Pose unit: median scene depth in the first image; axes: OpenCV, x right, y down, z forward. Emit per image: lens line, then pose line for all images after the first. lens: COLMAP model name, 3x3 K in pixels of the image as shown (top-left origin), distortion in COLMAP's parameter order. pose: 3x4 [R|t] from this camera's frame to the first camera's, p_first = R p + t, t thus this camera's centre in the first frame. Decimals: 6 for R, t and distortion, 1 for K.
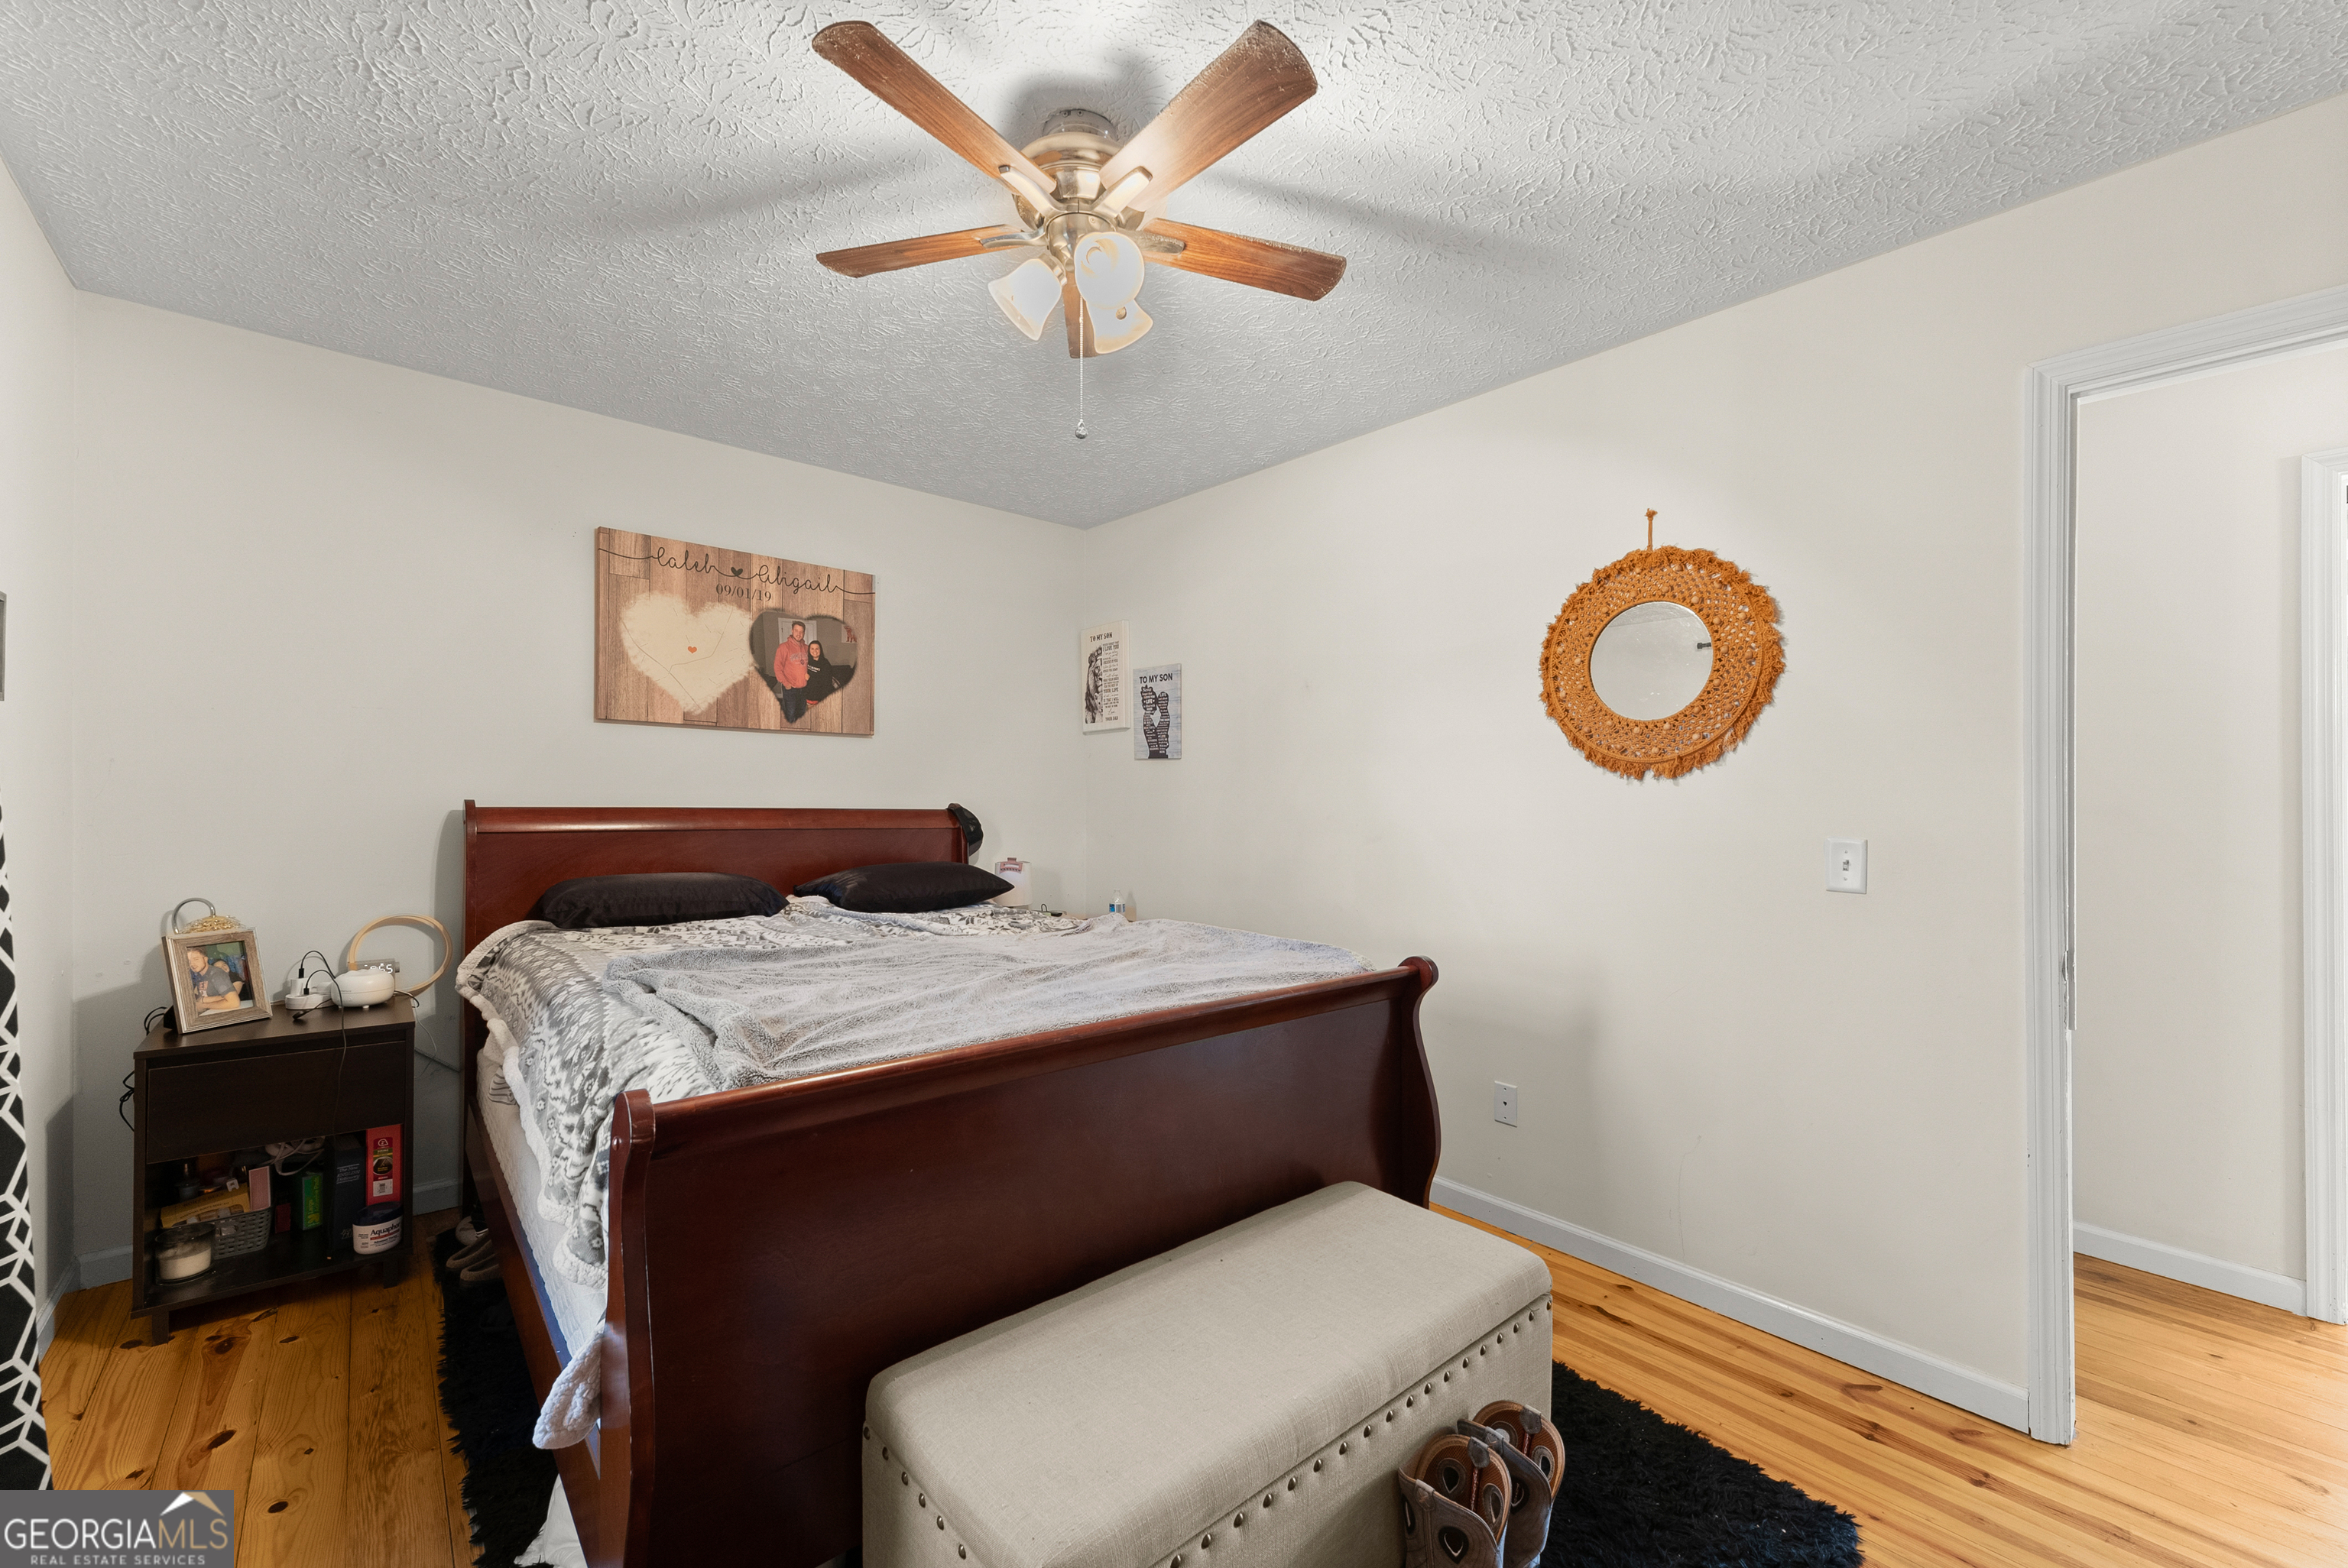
lens RADIAL K [[945.7, 0, 1166.2], [0, 945.7, 775.5], [0, 0, 1]] dist [0.000699, -0.000098]
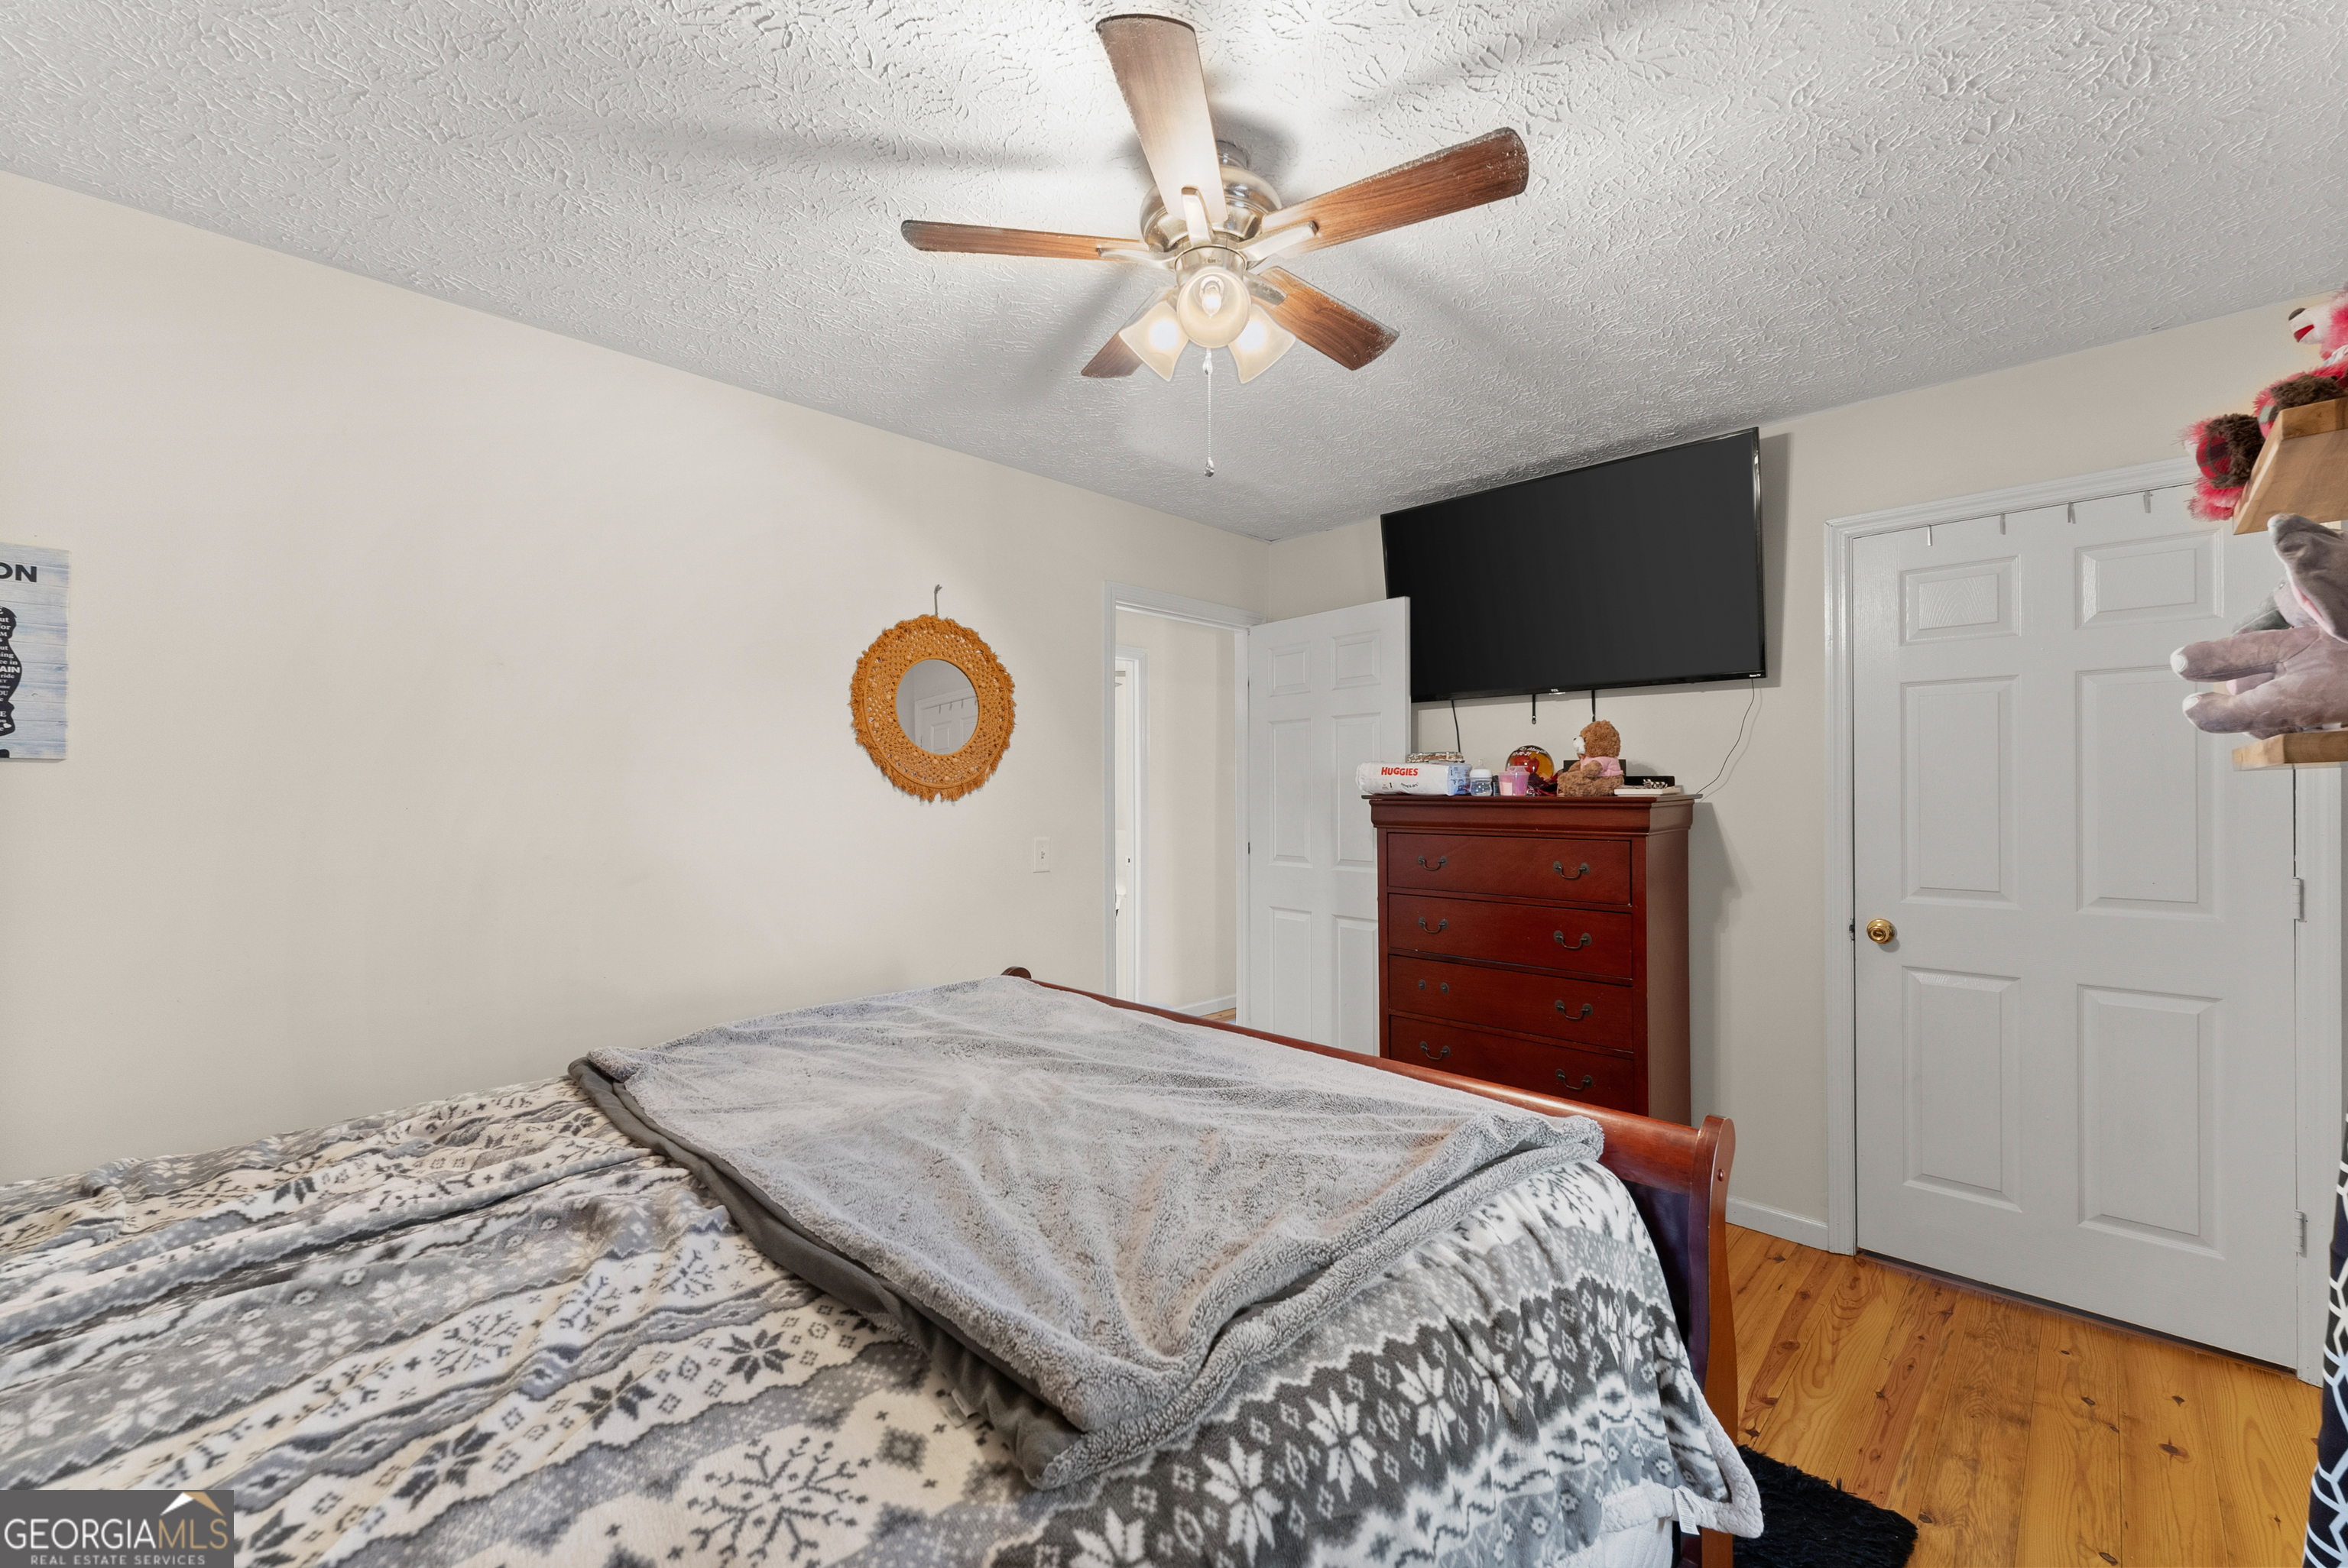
lens RADIAL K [[945.7, 0, 1166.2], [0, 945.7, 775.5], [0, 0, 1]] dist [0.000699, -0.000098]
pose [[-0.086082, 0.004704, 0.996277, -0.764840], [-0.018635, 0.999806, -0.006330, -0.027741], [-0.996114, -0.019110, -0.085977, 0.808810]]
